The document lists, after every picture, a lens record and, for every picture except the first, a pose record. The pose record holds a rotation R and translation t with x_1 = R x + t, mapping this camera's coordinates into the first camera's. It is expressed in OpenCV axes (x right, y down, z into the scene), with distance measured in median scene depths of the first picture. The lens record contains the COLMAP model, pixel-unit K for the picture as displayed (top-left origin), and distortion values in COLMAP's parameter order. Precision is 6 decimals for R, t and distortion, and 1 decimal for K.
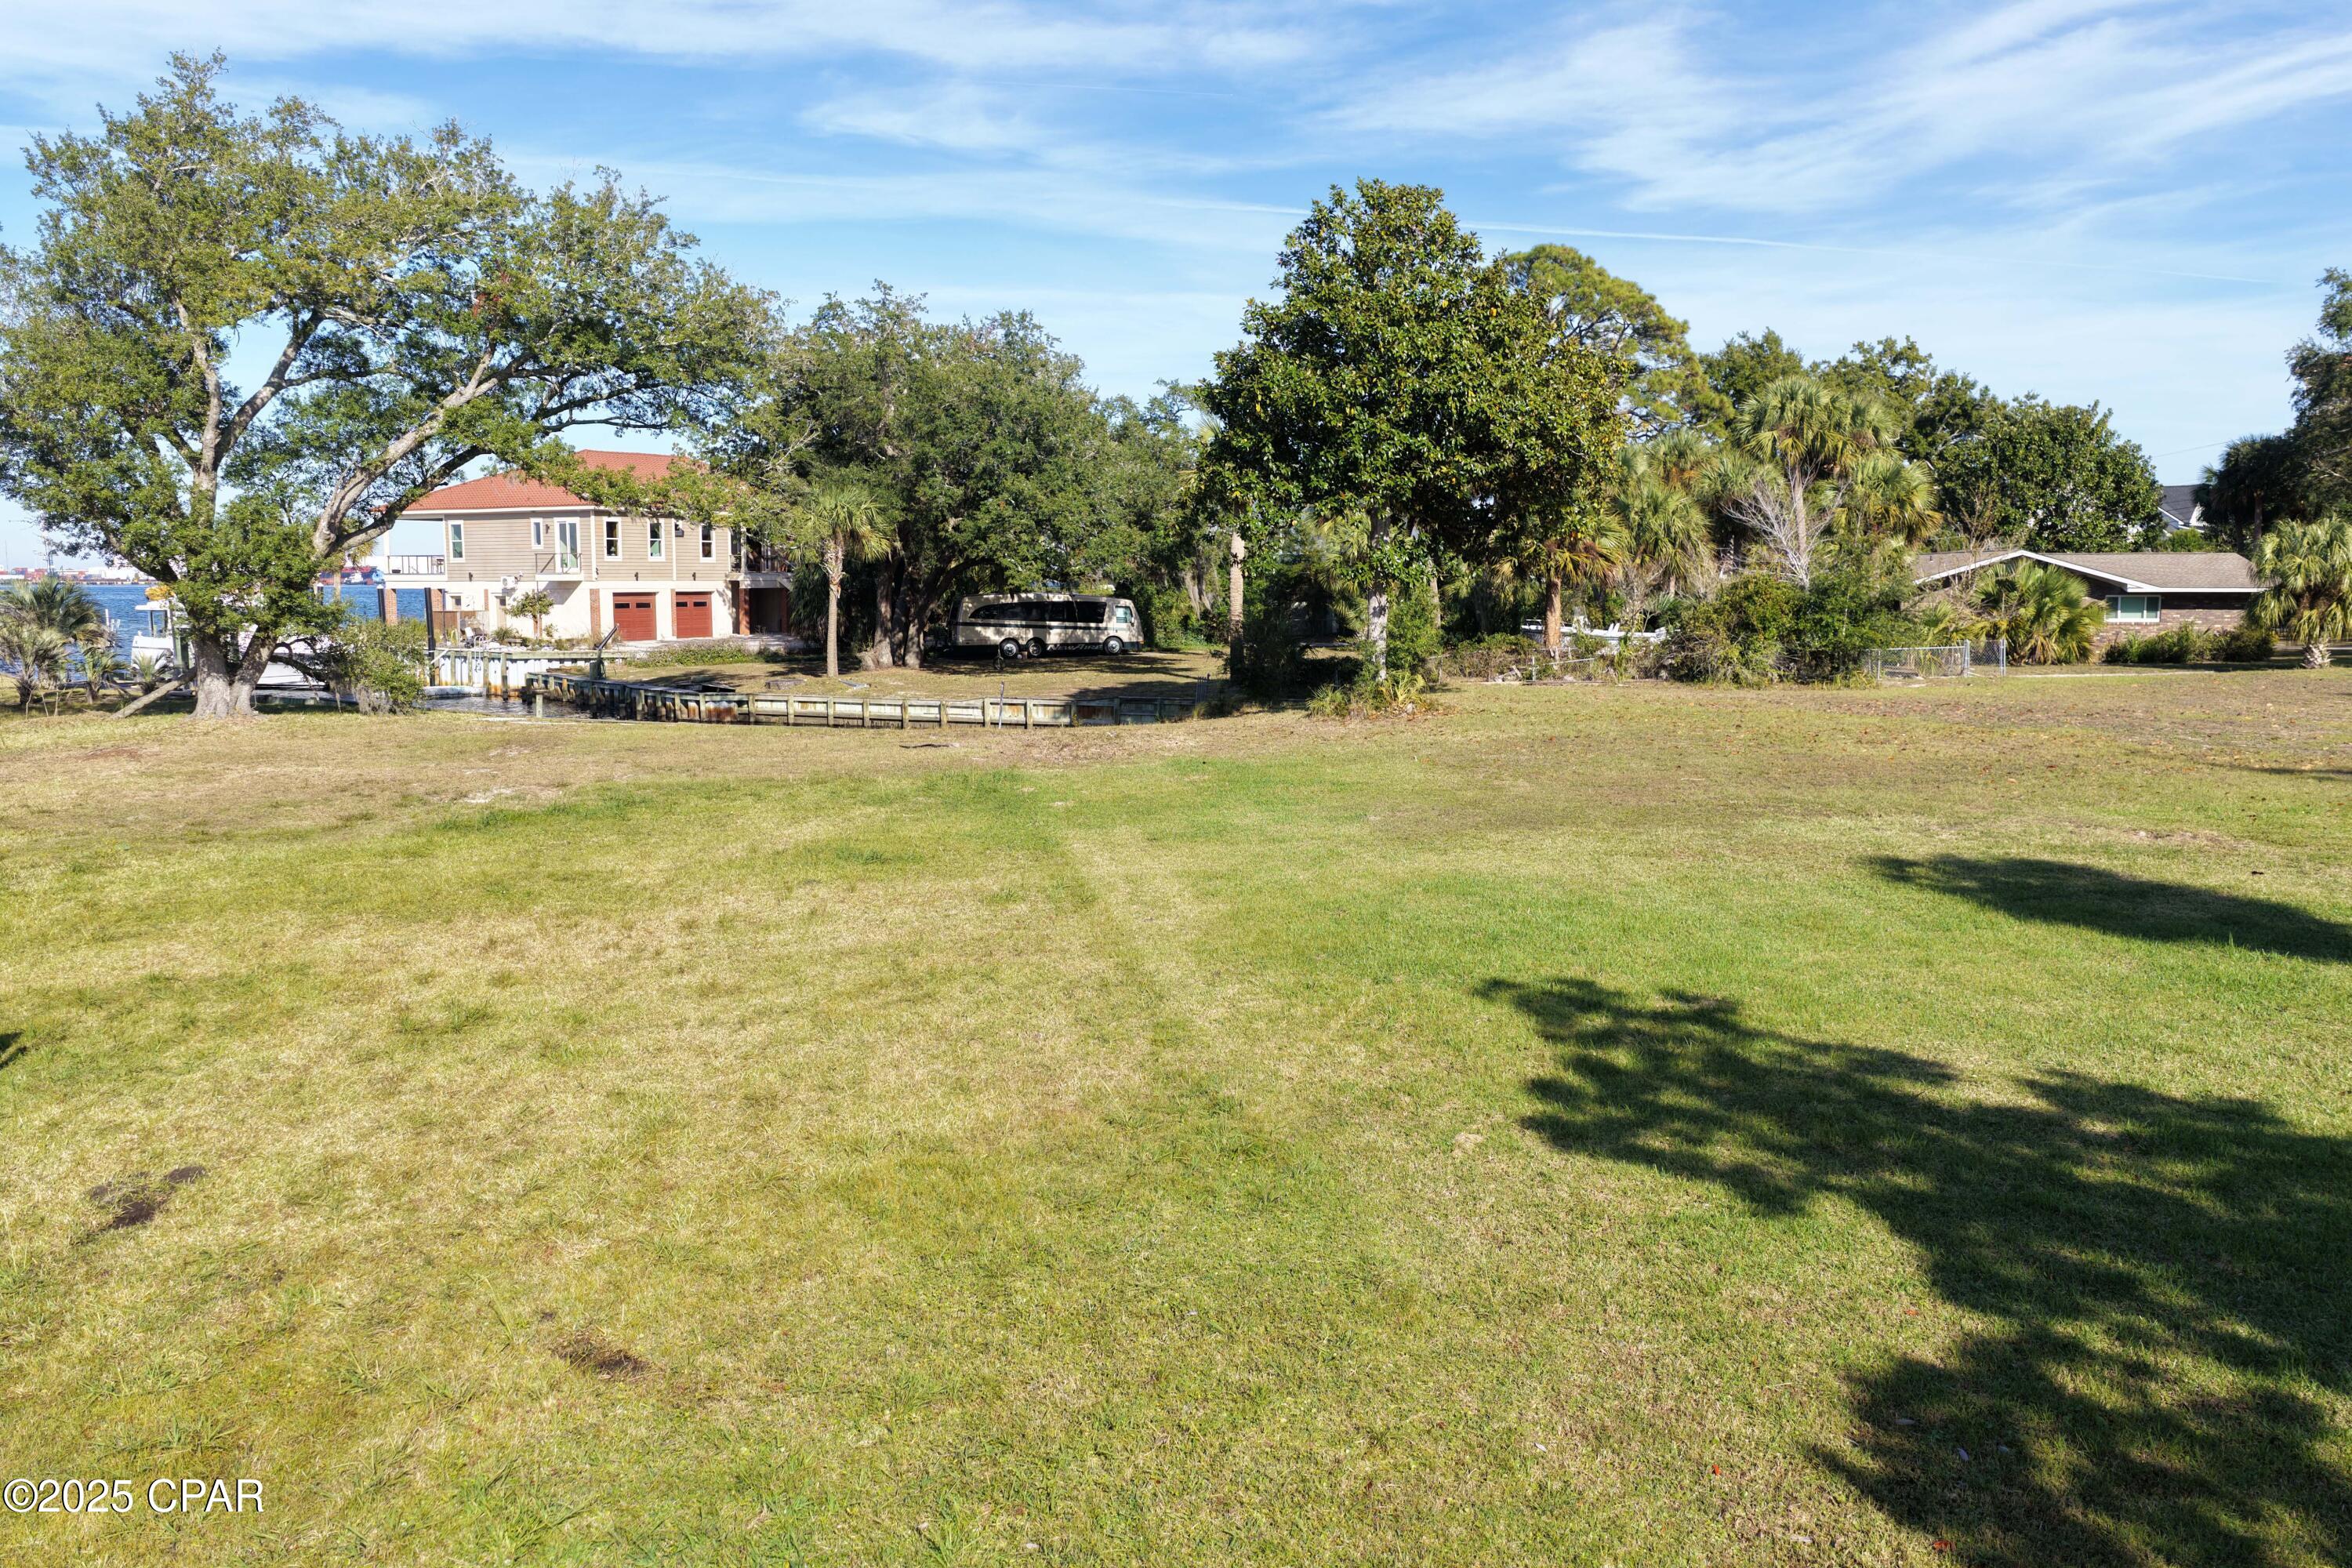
lens RADIAL K [[1944.3, 0, 1177.7], [0, 1944.3, 785.8], [0, 0, 1]] dist [-0.005913, 0.028052]
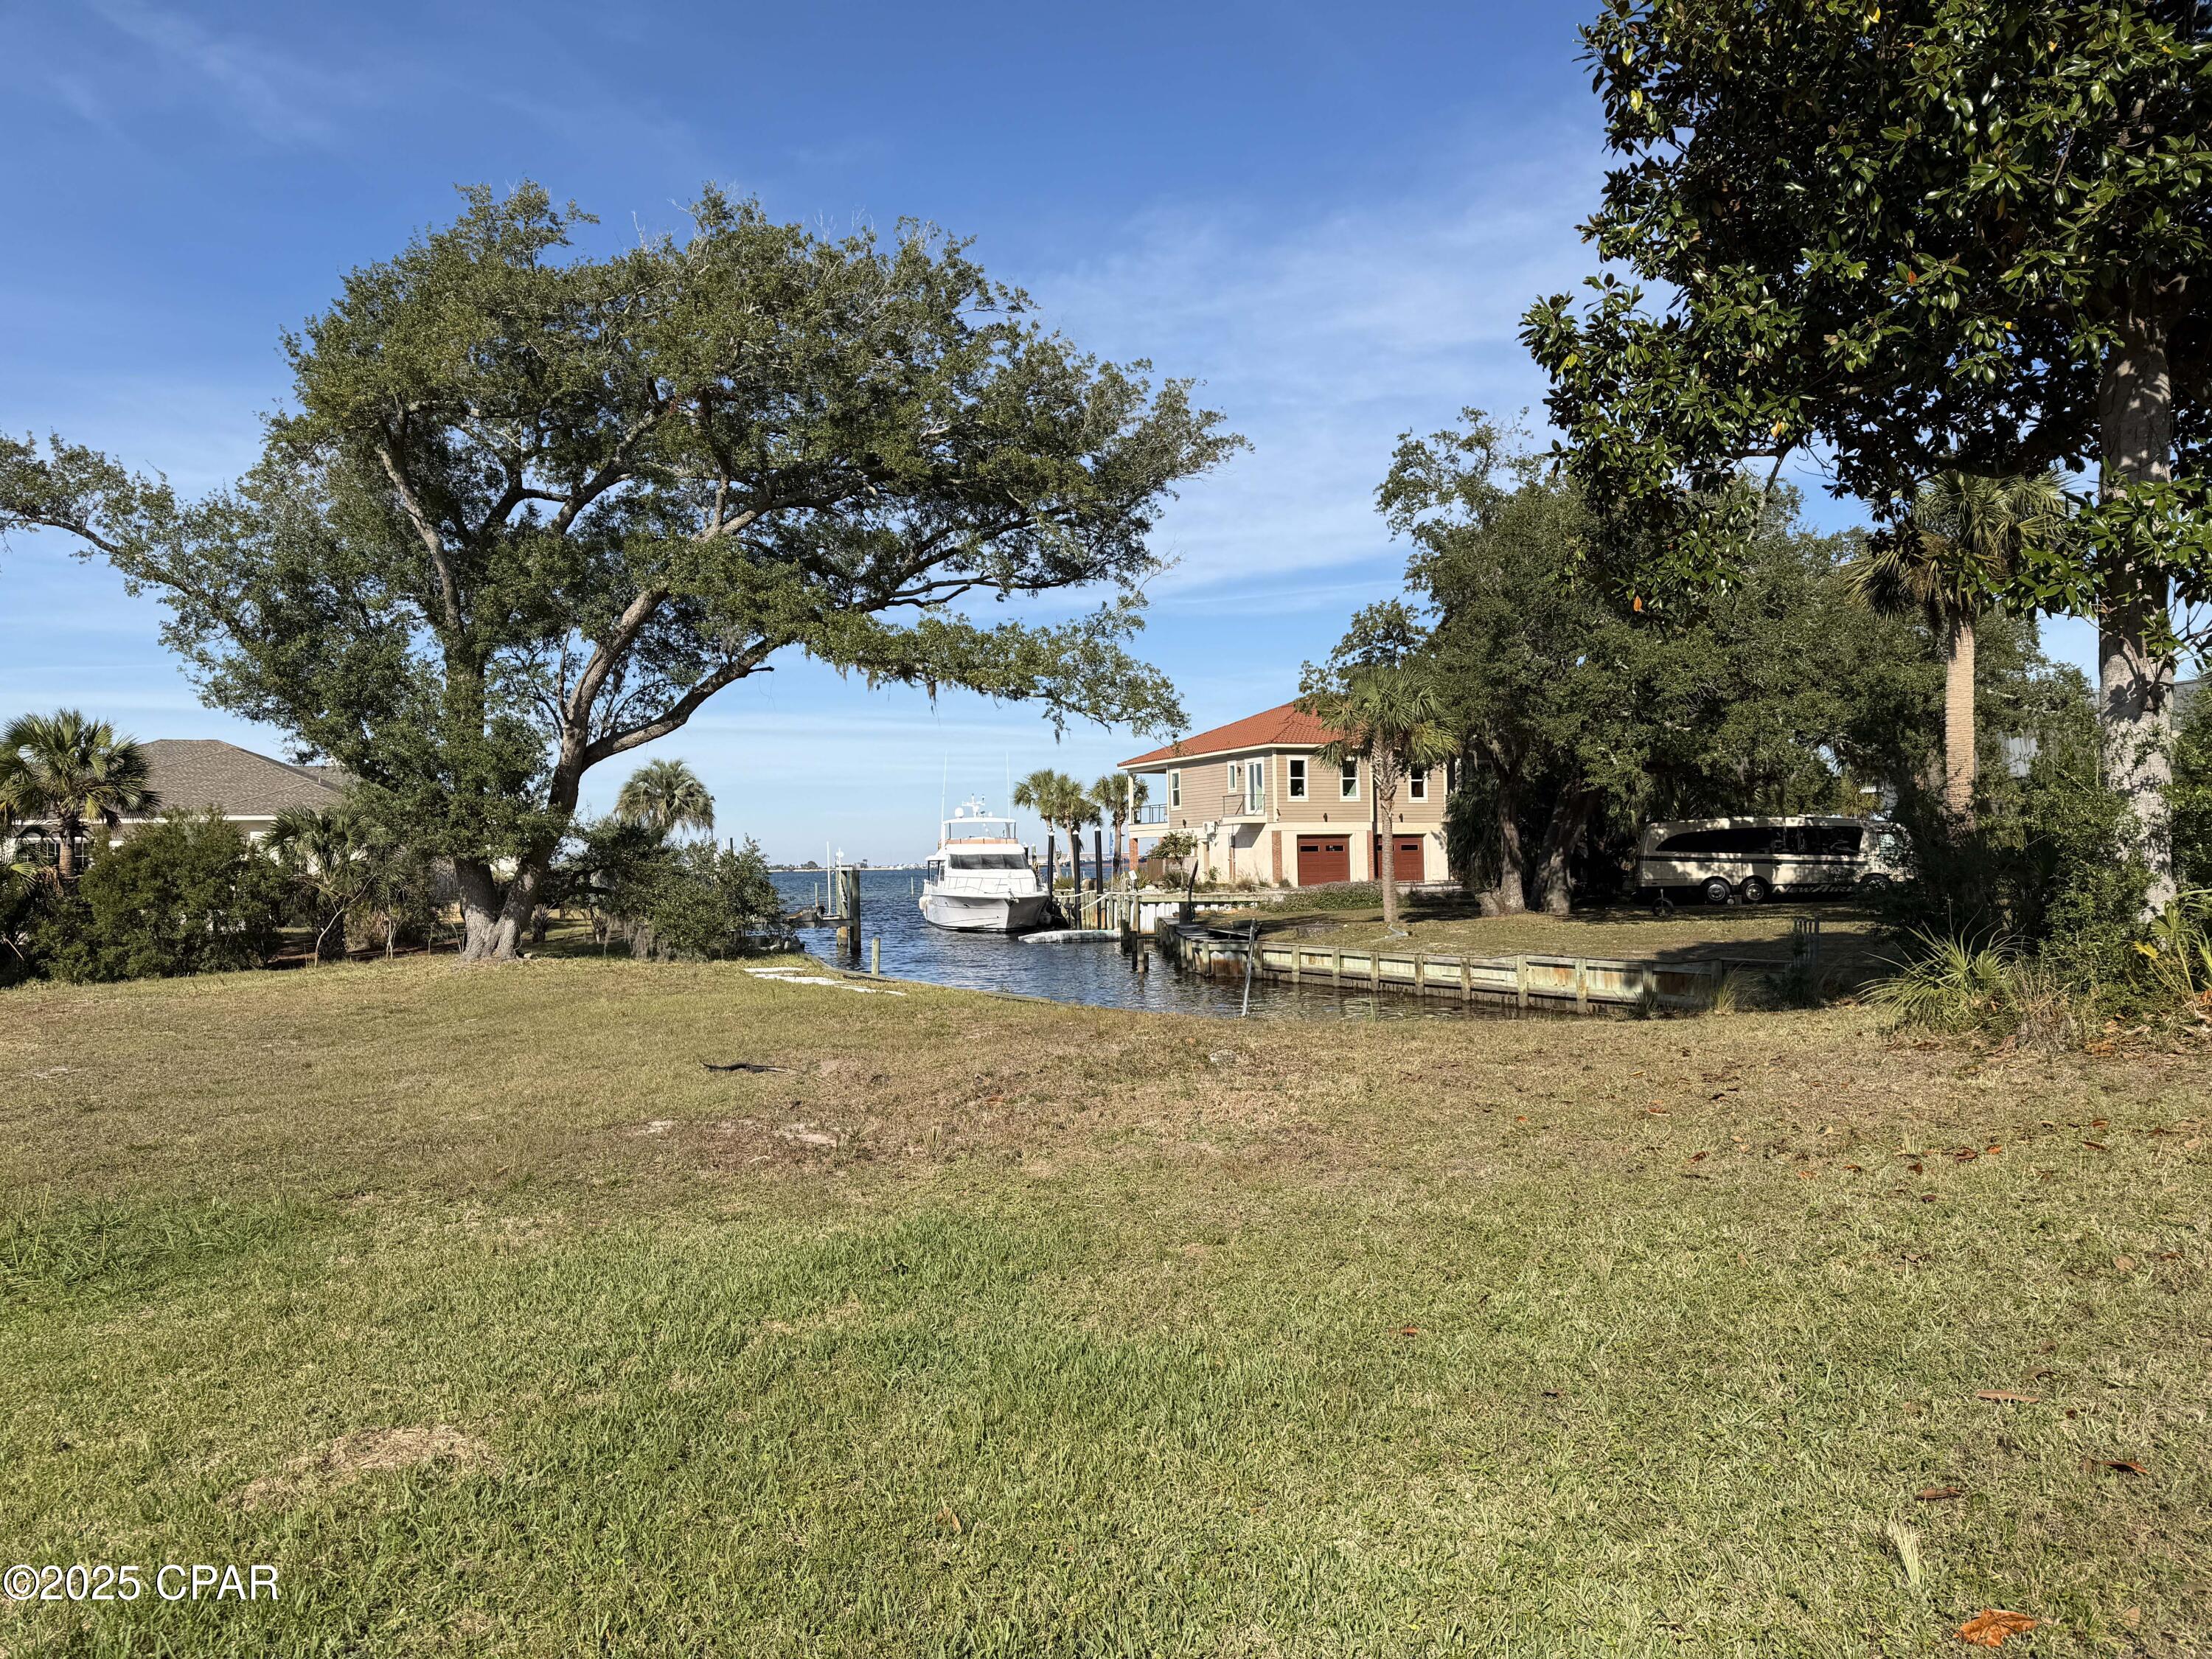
lens RADIAL K [[1490.2, 0, 1100.1], [0, 1490.2, 825.5], [0, 0, 1]] dist [-0.001978, -0.023131]
pose [[0.811855, -0.030355, -0.583069, 0.057281], [-0.043677, 0.992692, -0.112496, -0.019322], [0.582223, 0.116797, 0.804596, 0.385202]]
